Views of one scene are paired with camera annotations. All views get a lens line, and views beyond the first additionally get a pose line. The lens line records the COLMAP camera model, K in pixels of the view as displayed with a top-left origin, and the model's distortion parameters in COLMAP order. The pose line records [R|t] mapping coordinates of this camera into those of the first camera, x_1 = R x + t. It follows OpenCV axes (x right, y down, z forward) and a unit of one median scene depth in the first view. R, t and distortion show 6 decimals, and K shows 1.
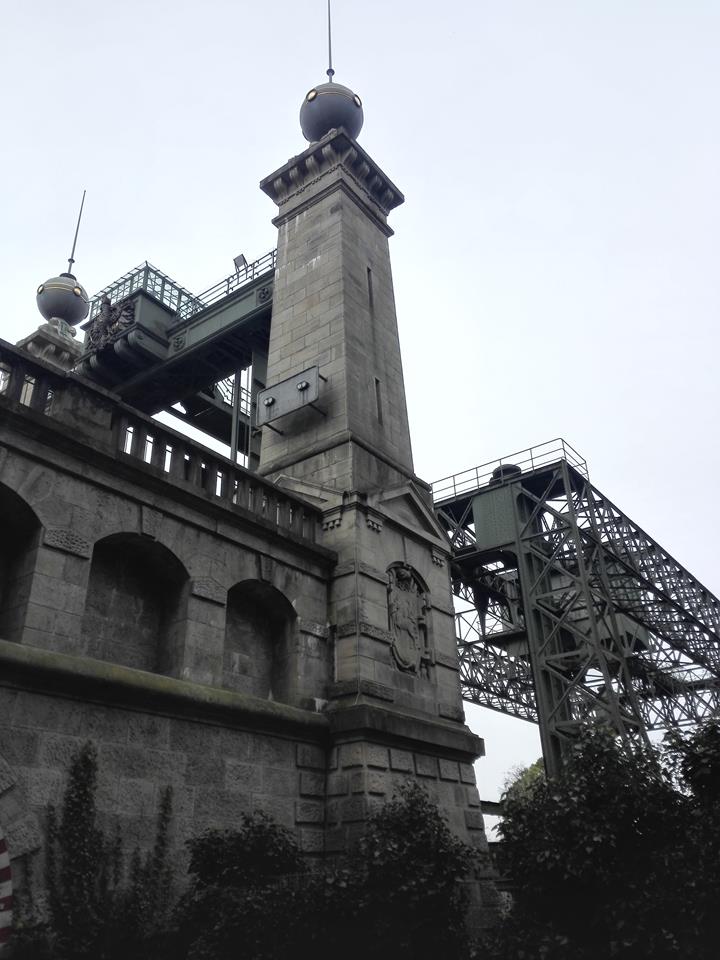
lens RADIAL K [[749.1, 0, 354.4], [0, 749.1, 476.8], [0, 0, 1]] dist [0.004171, -0.024838]
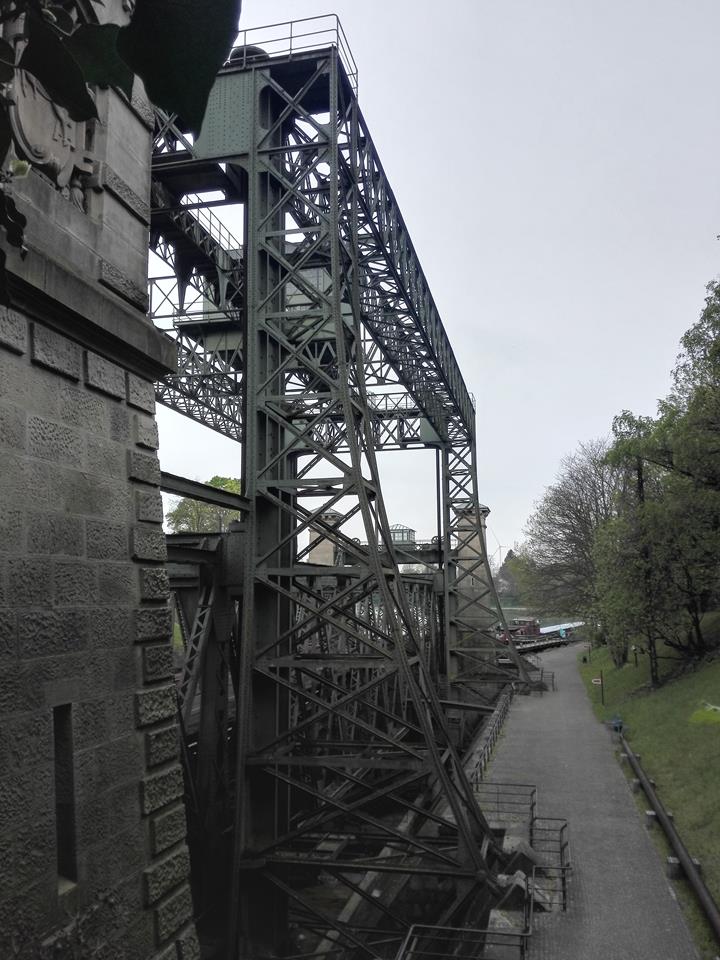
lens RADIAL K [[749.1, 0, 363.6], [0, 749.1, 477.2], [0, 0, 1]] dist [0.004171, -0.024838]
pose [[0.906494, 0.072919, 0.415875, 0.040578], [-0.210350, 0.932028, 0.295086, 0.140157], [-0.366090, -0.354973, 0.860217, 0.240907]]
